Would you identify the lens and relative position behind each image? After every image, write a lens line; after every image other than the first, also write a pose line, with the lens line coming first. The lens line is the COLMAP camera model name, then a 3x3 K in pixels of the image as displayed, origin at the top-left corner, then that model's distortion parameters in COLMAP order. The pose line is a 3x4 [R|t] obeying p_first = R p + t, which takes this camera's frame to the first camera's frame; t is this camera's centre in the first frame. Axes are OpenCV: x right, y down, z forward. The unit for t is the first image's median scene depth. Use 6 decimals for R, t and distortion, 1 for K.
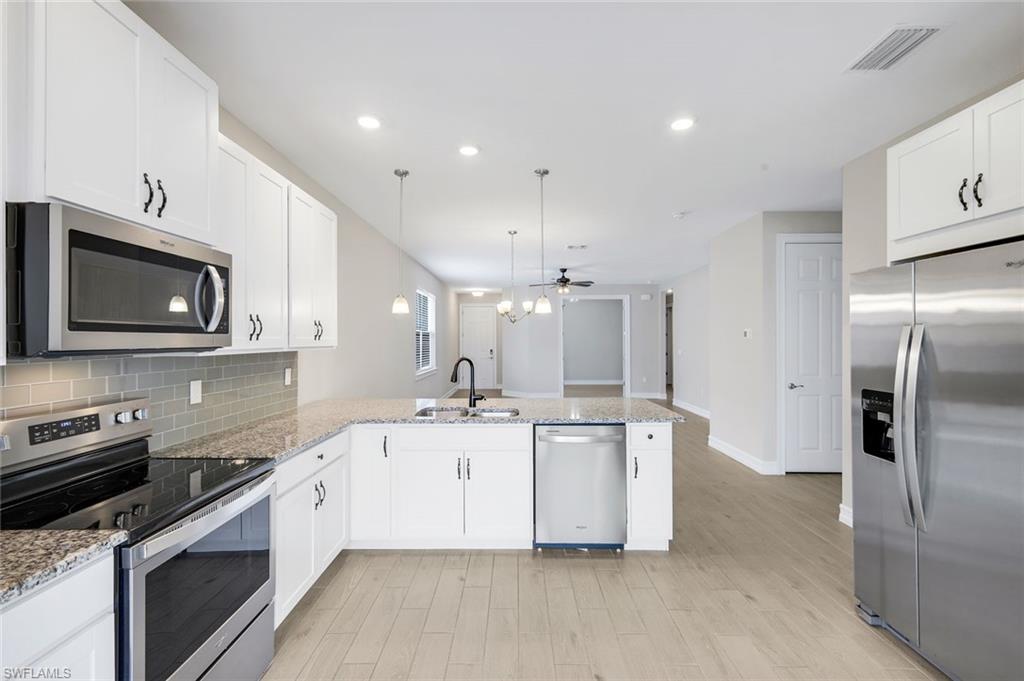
lens RADIAL K [[458.3, 0, 510.3], [0, 458.3, 339.7], [0, 0, 1]] dist [0.010166, 0.001161]
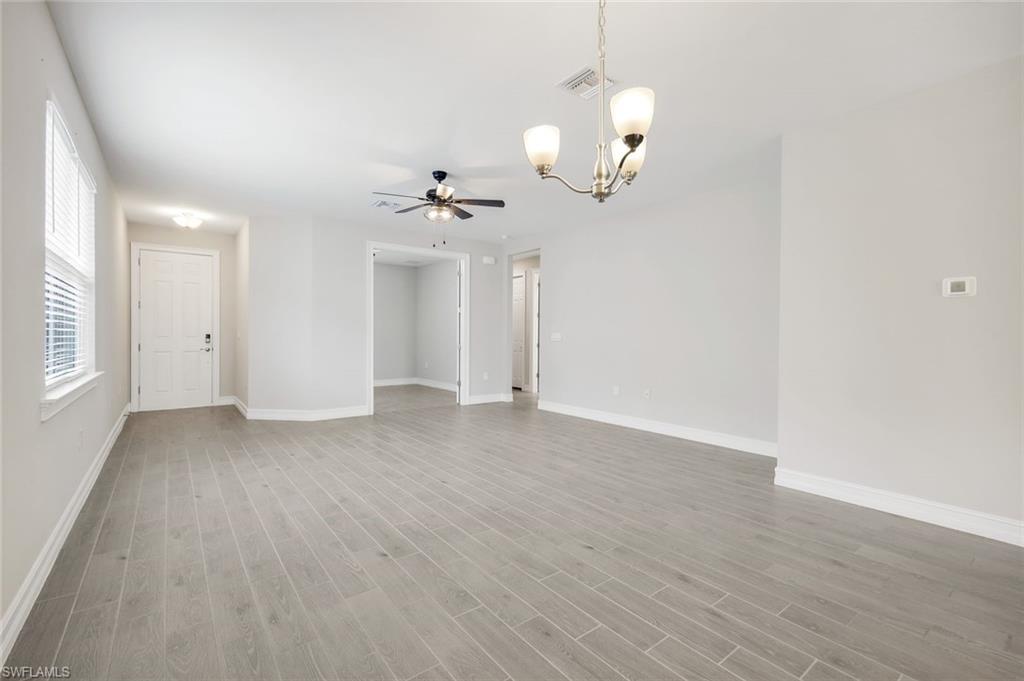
lens RADIAL K [[458.3, 0, 516.9], [0, 458.3, 339.5], [0, 0, 1]] dist [0.010166, 0.001161]
pose [[0.790290, 0.002017, 0.612730, -0.105312], [-0.009309, 0.999919, 0.008715, 0.023641], [-0.612662, -0.012591, 0.790244, 0.409941]]
